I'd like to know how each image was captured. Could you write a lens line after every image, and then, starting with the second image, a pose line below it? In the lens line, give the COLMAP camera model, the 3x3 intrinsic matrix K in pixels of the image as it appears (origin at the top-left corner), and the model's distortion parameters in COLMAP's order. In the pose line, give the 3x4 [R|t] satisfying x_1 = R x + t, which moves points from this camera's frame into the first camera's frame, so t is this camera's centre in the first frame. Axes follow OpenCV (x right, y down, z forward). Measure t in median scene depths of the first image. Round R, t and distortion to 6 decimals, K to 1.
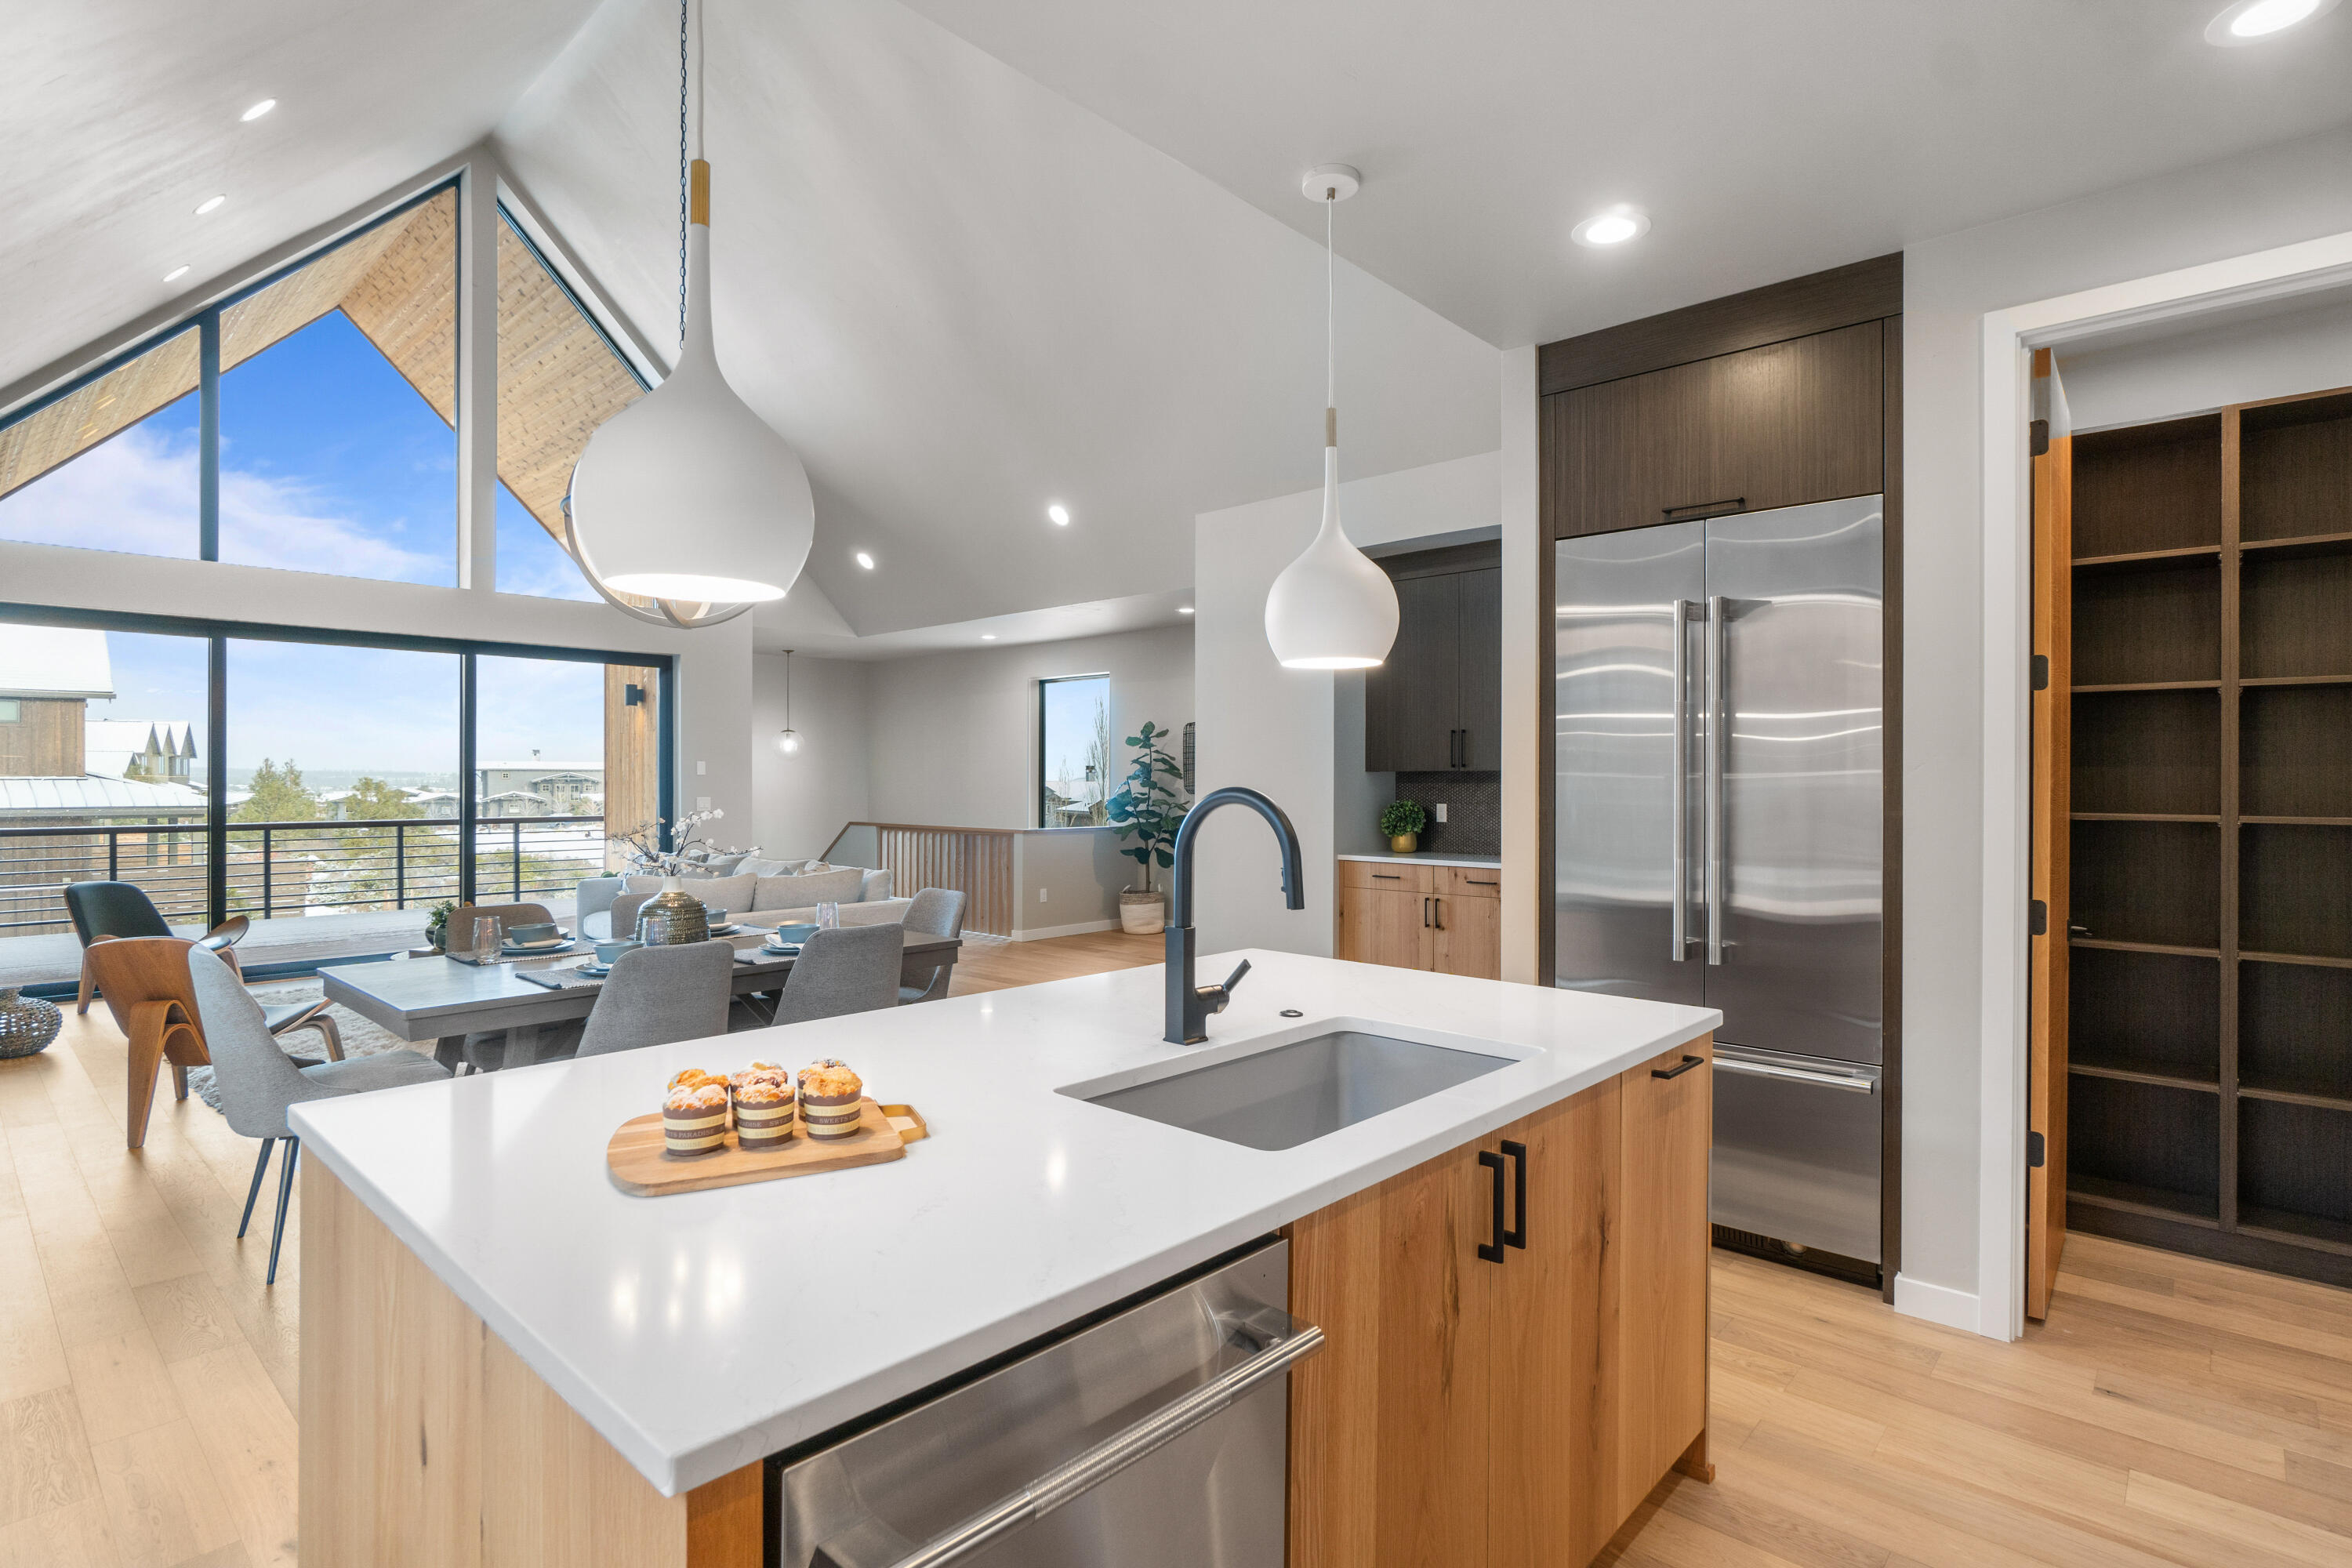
lens RADIAL K [[1213.5, 0, 1201.1], [0, 1213.5, 779.1], [0, 0, 1]] dist [-0.004296, 0.002421]
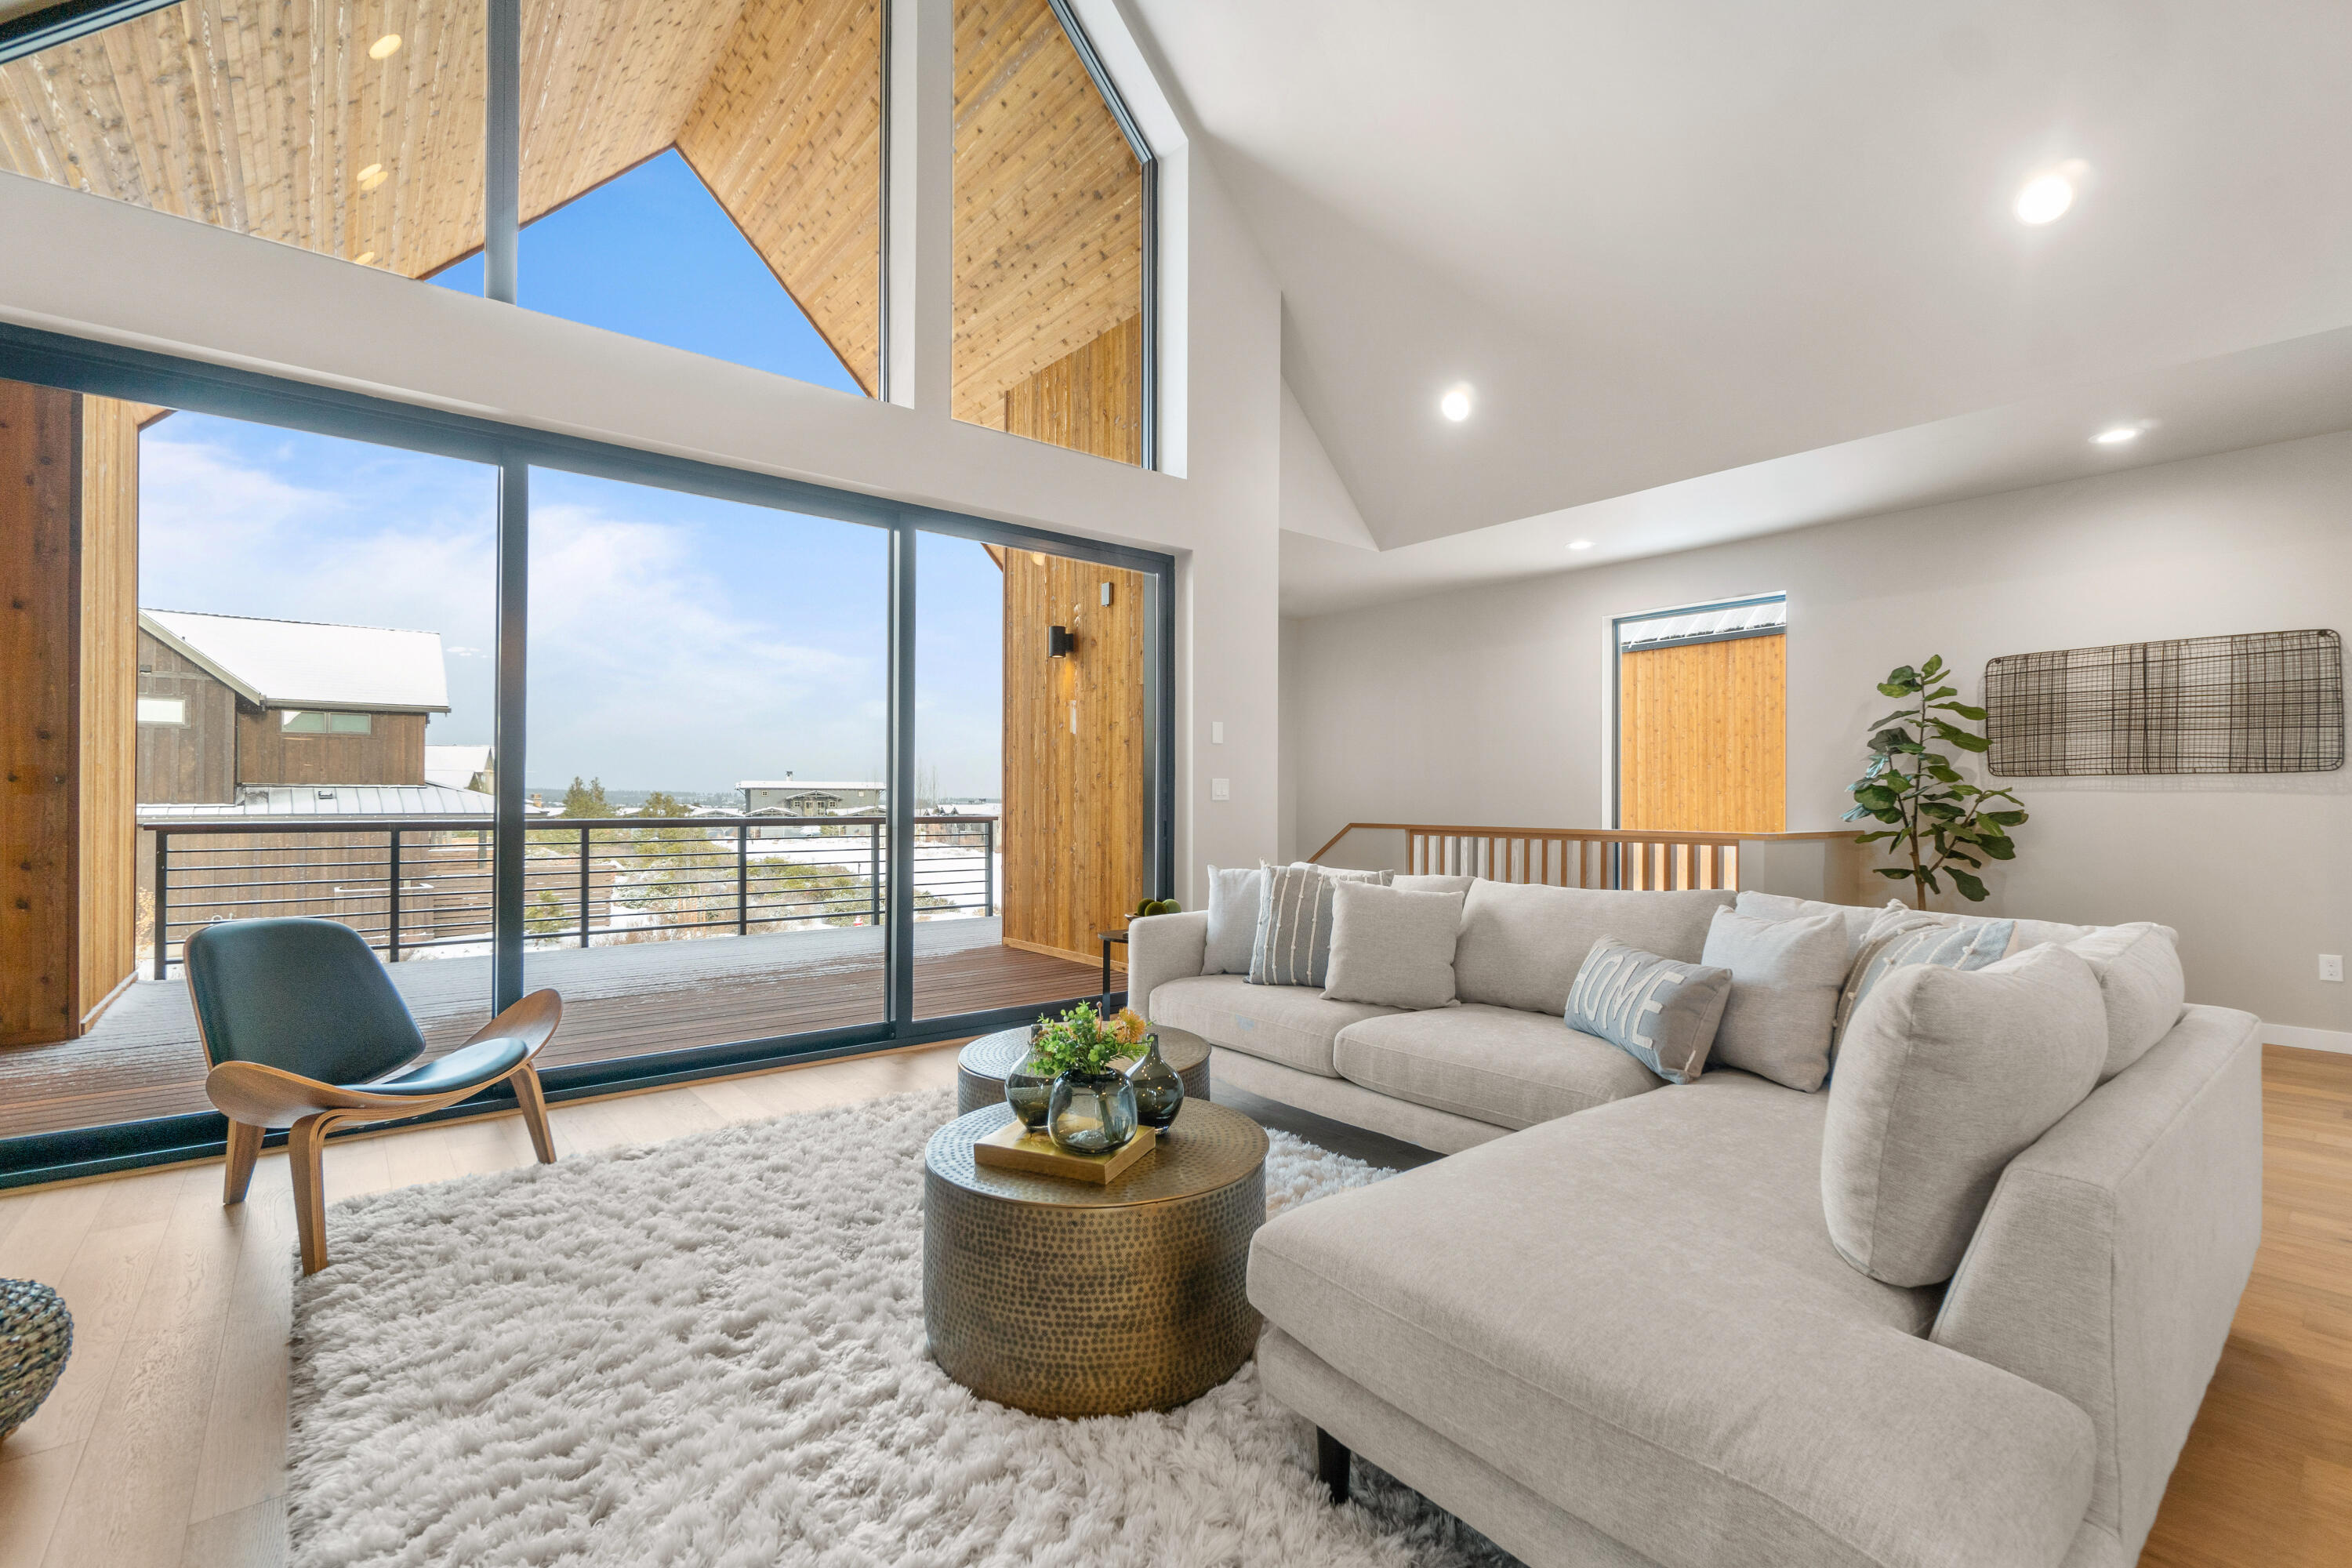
lens RADIAL K [[1024.8, 0, 1172.1], [0, 1024.8, 796.9], [0, 0, 1]] dist [-0.003344, -0.000325]
pose [[0.991587, 0.001729, -0.129429, -0.323595], [-0.002355, 0.999986, -0.004688, 0.024382], [0.129419, 0.004953, 0.991578, 0.412233]]
